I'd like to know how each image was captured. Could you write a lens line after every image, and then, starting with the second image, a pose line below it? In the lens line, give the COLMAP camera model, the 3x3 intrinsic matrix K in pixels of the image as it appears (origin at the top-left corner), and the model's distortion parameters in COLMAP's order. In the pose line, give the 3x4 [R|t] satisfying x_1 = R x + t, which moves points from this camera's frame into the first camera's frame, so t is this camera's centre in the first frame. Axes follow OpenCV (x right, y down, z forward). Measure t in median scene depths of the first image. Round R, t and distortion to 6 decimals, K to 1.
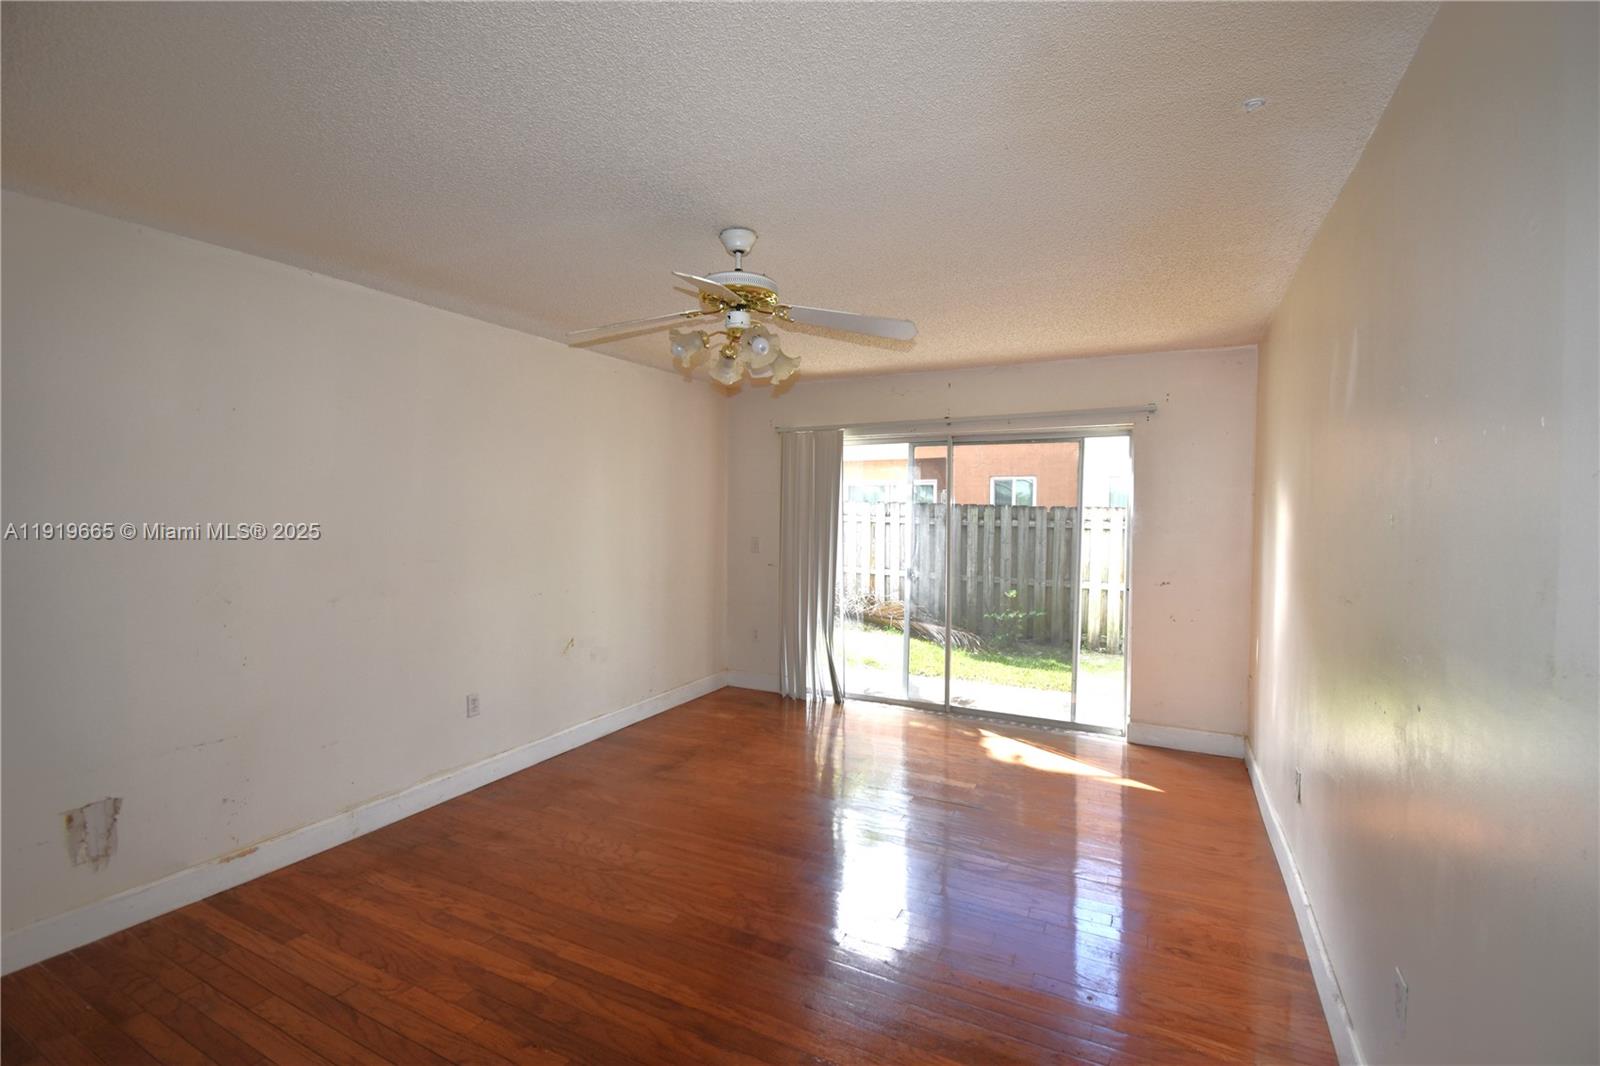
lens RADIAL K [[704.8, 0, 799.9], [0, 704.8, 506.6], [0, 0, 1]] dist [0.018402, -0.018537]
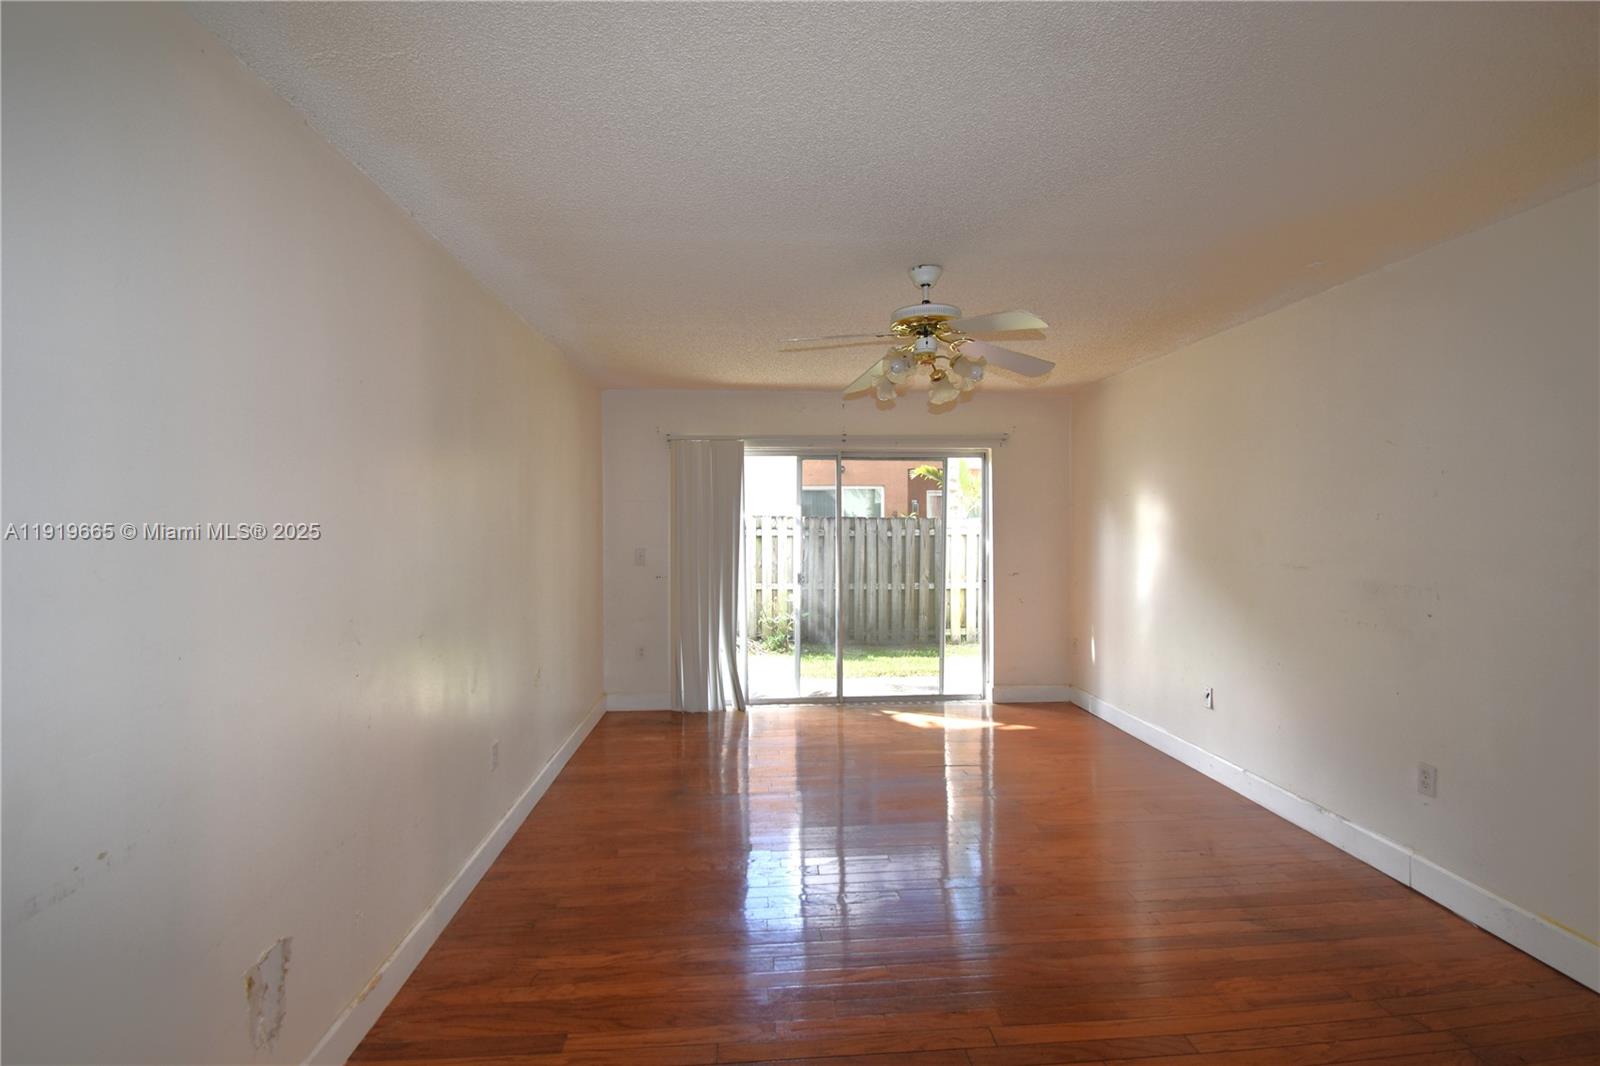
lens RADIAL K [[717.5, 0, 800.0], [0, 717.5, 533.0], [0, 0, 1]] dist [0.023589, -0.028862]
pose [[0.859521, -0.016754, 0.510826, -0.424638], [0.010287, 0.999827, 0.015483, 0.009134], [-0.510997, -0.008053, 0.859545, 0.075298]]
